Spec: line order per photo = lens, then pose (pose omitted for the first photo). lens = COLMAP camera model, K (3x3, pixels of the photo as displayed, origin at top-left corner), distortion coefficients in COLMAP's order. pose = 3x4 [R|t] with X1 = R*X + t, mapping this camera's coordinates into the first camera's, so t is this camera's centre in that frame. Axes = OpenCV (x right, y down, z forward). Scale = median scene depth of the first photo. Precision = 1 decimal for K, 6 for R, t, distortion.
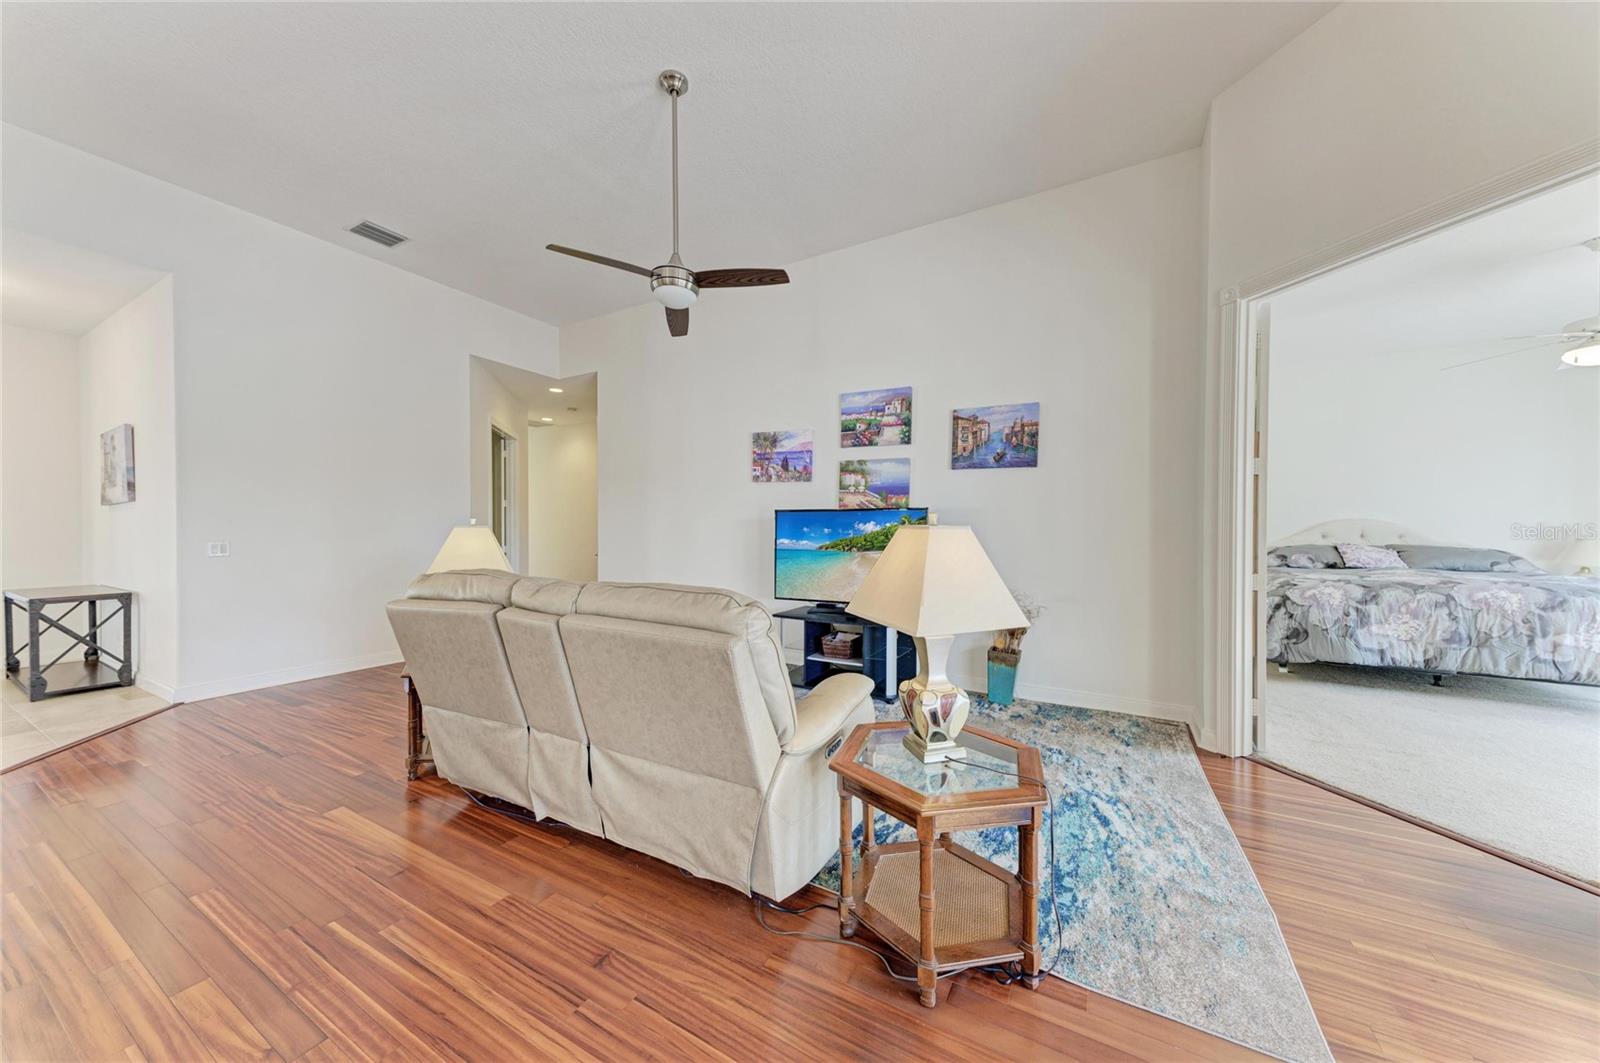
lens RADIAL K [[541.3, 0, 800.0], [0, 541.3, 534.8], [0, 0, 1]] dist [0.018369, -0.004395]
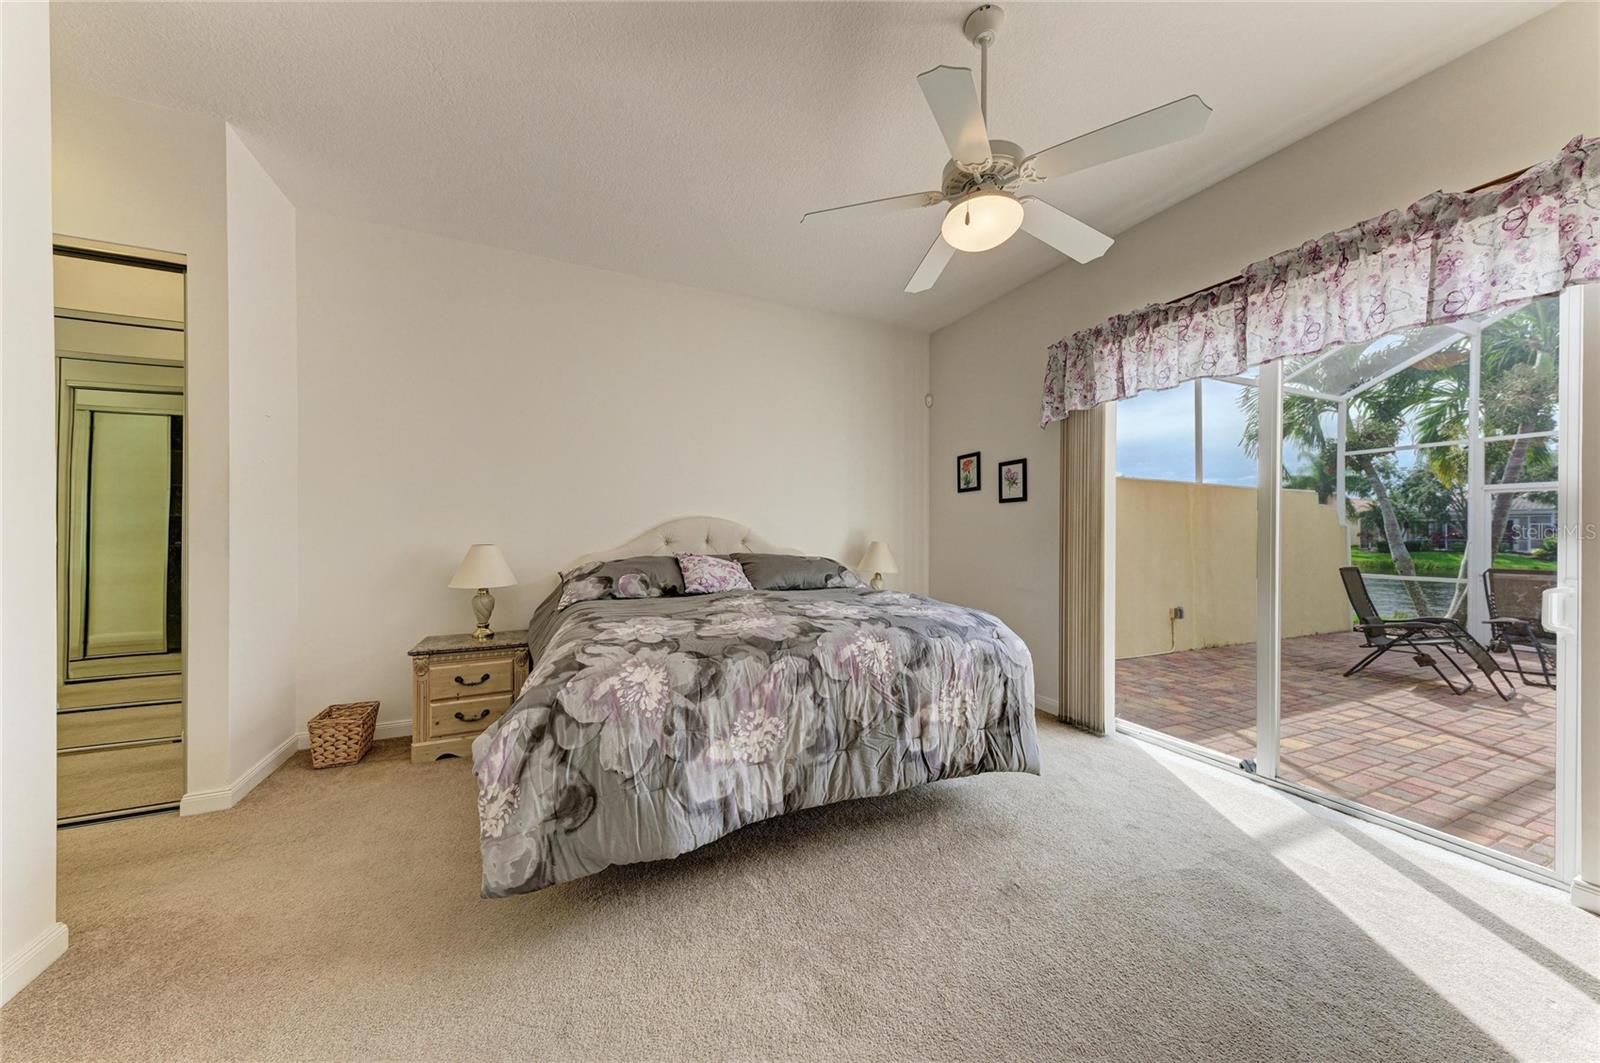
lens RADIAL K [[541.3, 0, 800.0], [0, 541.3, 534.8], [0, 0, 1]] dist [0.018369, -0.004395]
pose [[0.585000, -0.002148, 0.811030, 0.637987], [0.004697, 0.999989, -0.000739, -0.005849], [-0.811019, 0.004242, 0.585004, 0.598897]]
